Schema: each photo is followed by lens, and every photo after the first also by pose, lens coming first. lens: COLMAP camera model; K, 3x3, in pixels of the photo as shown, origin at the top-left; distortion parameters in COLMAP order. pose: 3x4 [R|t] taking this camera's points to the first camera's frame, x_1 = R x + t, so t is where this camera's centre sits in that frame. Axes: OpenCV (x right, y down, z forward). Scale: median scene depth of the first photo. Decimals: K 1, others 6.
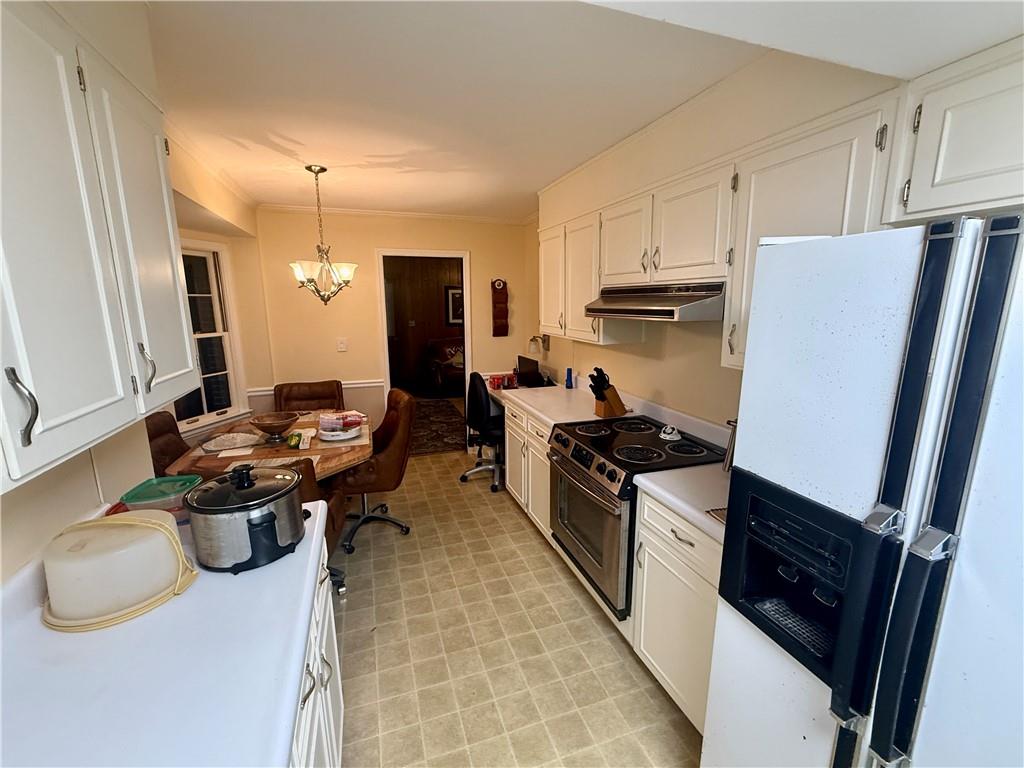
lens RADIAL K [[444.0, 0, 510.8], [0, 444.0, 387.3], [0, 0, 1]] dist [0.001930, 0.000326]
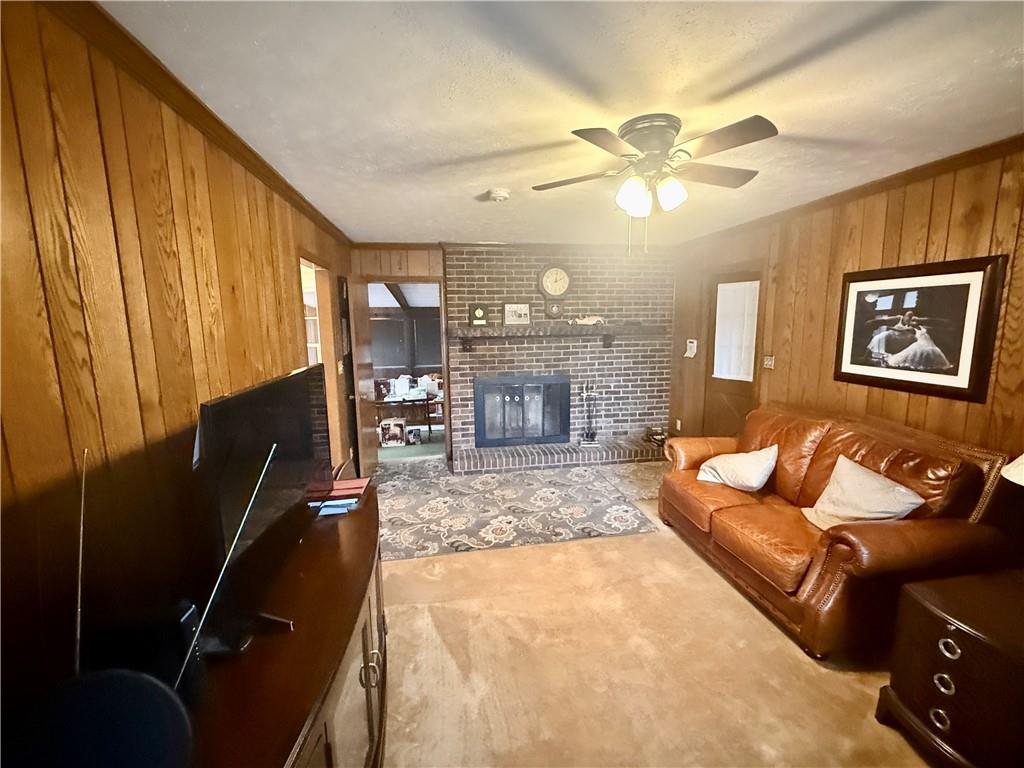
lens RADIAL K [[444.0, 0, 515.4], [0, 444.0, 387.1], [0, 0, 1]] dist [0.001930, 0.000326]
pose [[-0.161239, 0.153659, -0.974880, 0.439085], [-0.176339, 0.967423, 0.181649, -0.246478], [0.971034, 0.201199, -0.128891, 1.270700]]
